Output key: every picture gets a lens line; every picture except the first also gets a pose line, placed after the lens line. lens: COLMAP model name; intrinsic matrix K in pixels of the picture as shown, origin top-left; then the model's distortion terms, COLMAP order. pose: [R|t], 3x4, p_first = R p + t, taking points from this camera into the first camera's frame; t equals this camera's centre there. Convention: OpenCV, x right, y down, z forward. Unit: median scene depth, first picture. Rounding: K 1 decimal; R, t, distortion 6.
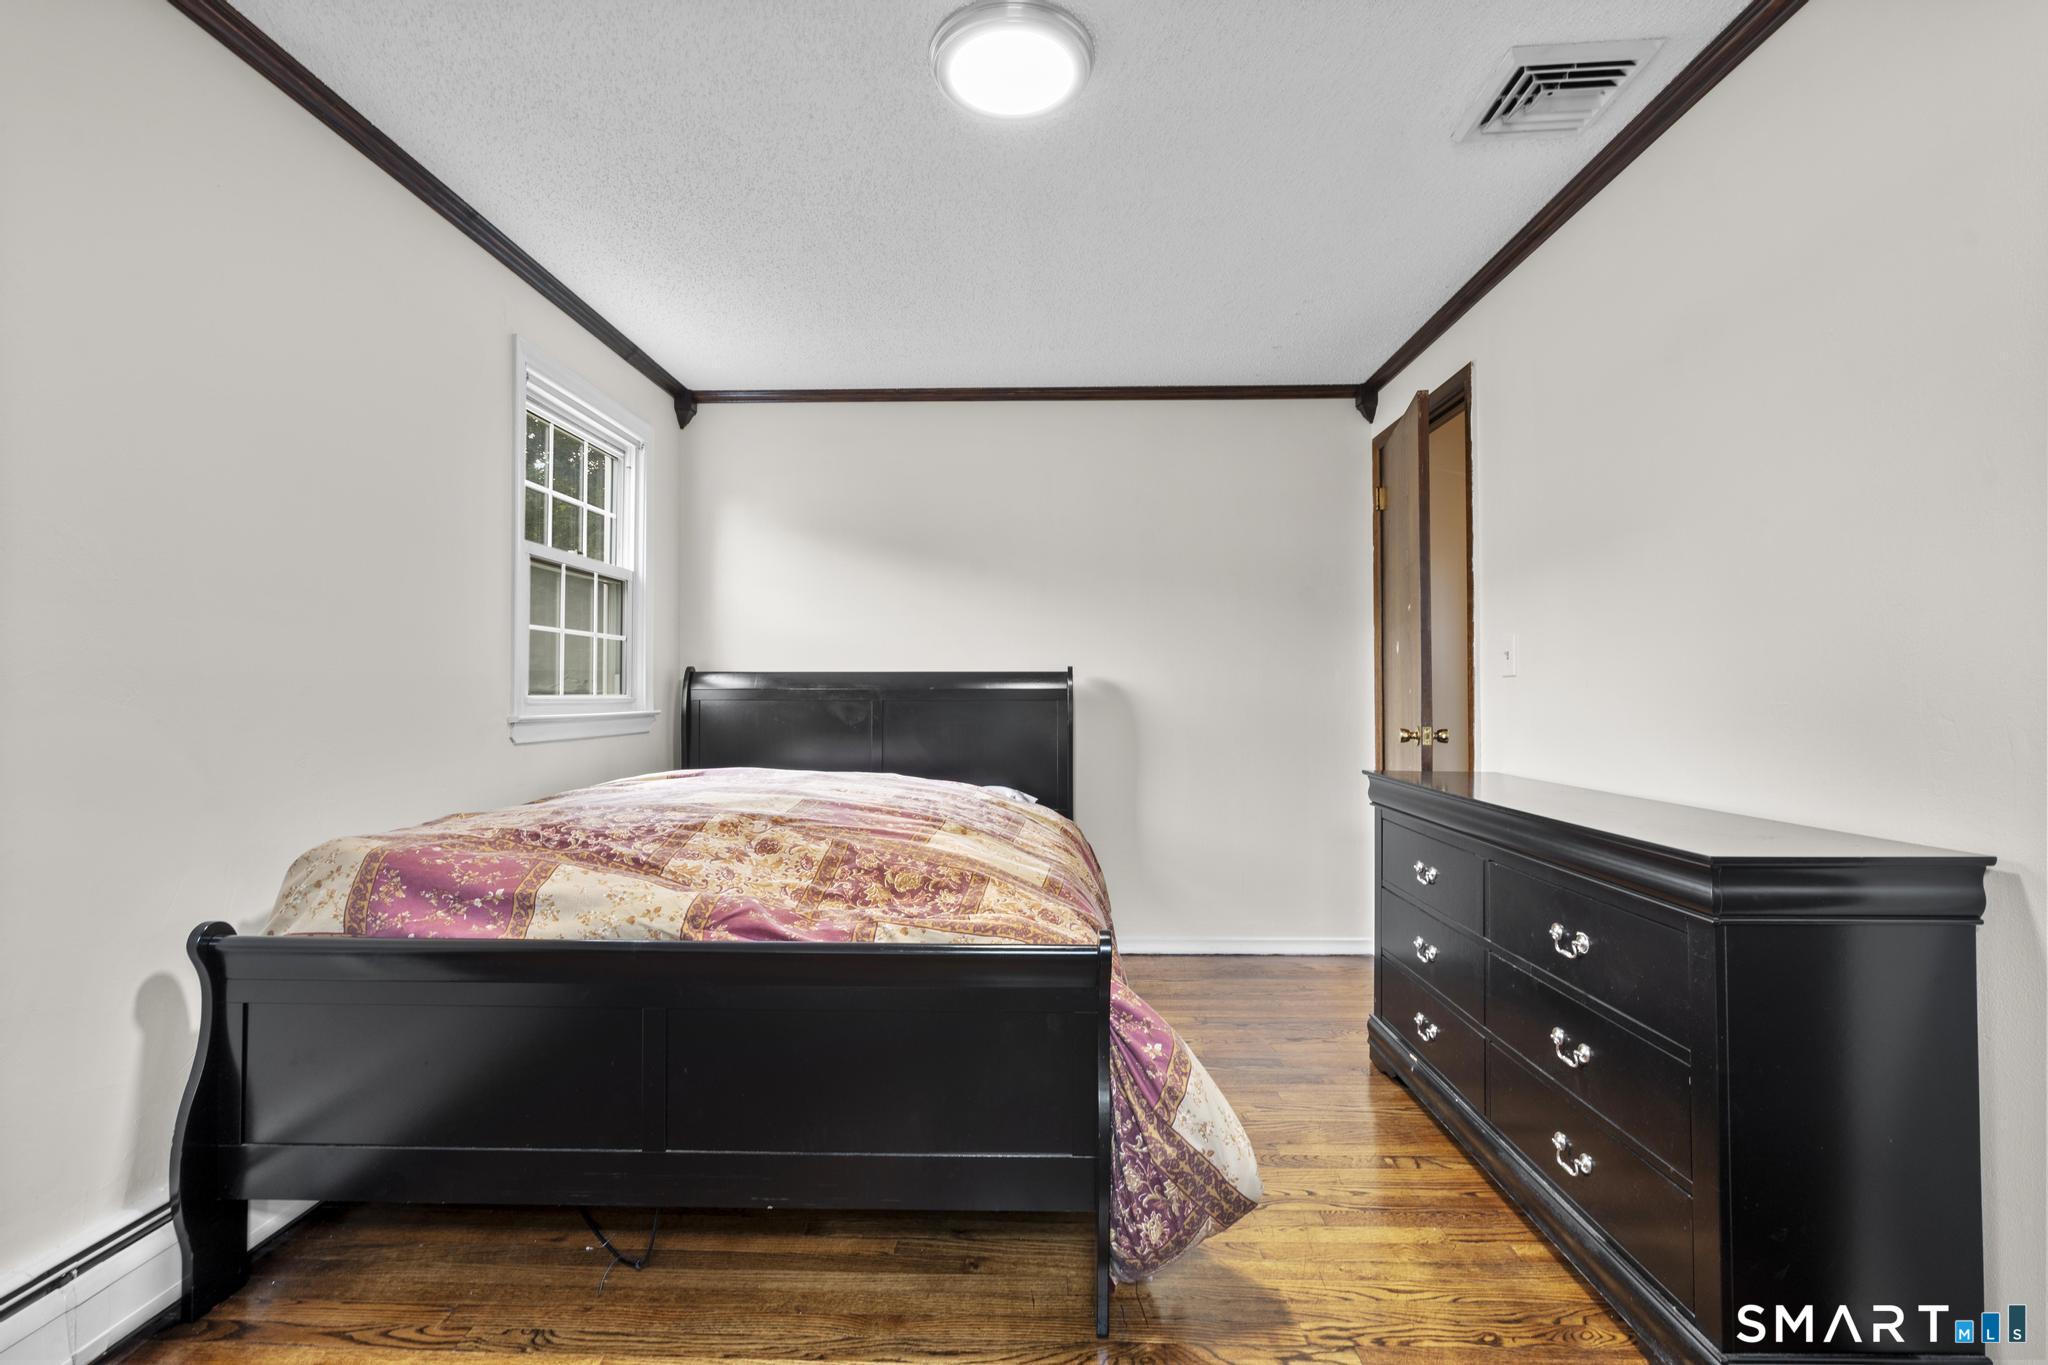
lens RADIAL K [[926.3, 0, 1024.0], [0, 926.3, 682.5], [0, 0, 1]] dist [-0.015186, 0.010127]
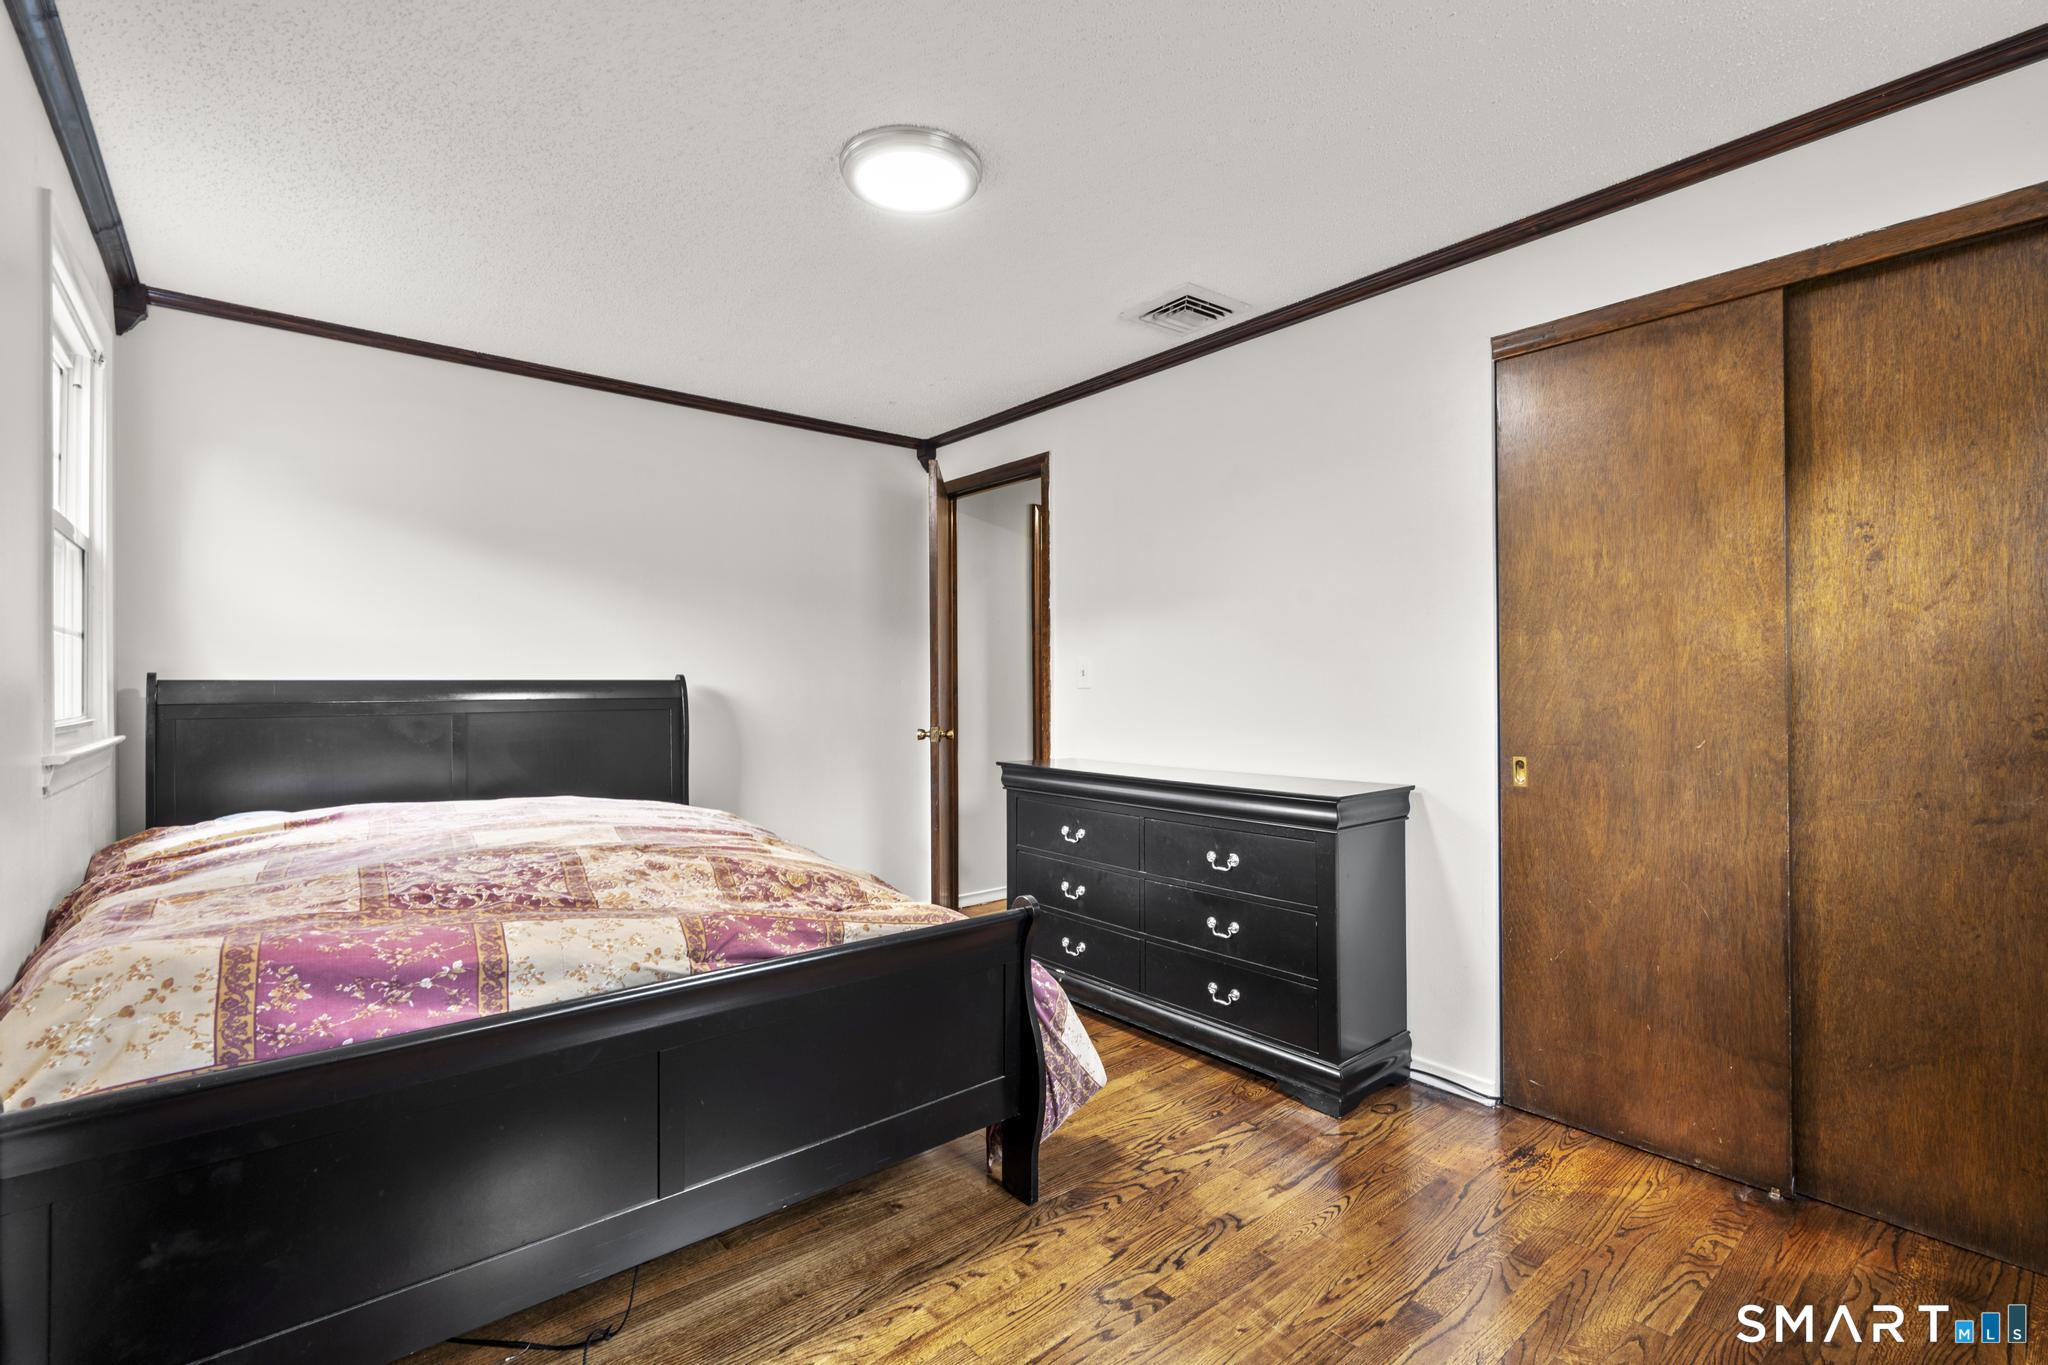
lens RADIAL K [[926.3, 0, 1024.0], [0, 926.3, 682.5], [0, 0, 1]] dist [-0.015186, 0.010127]
pose [[0.748670, -0.001651, 0.662941, -0.731476], [-0.004601, 0.999960, 0.007687, -0.039747], [-0.662927, -0.008806, 0.748632, 0.028303]]
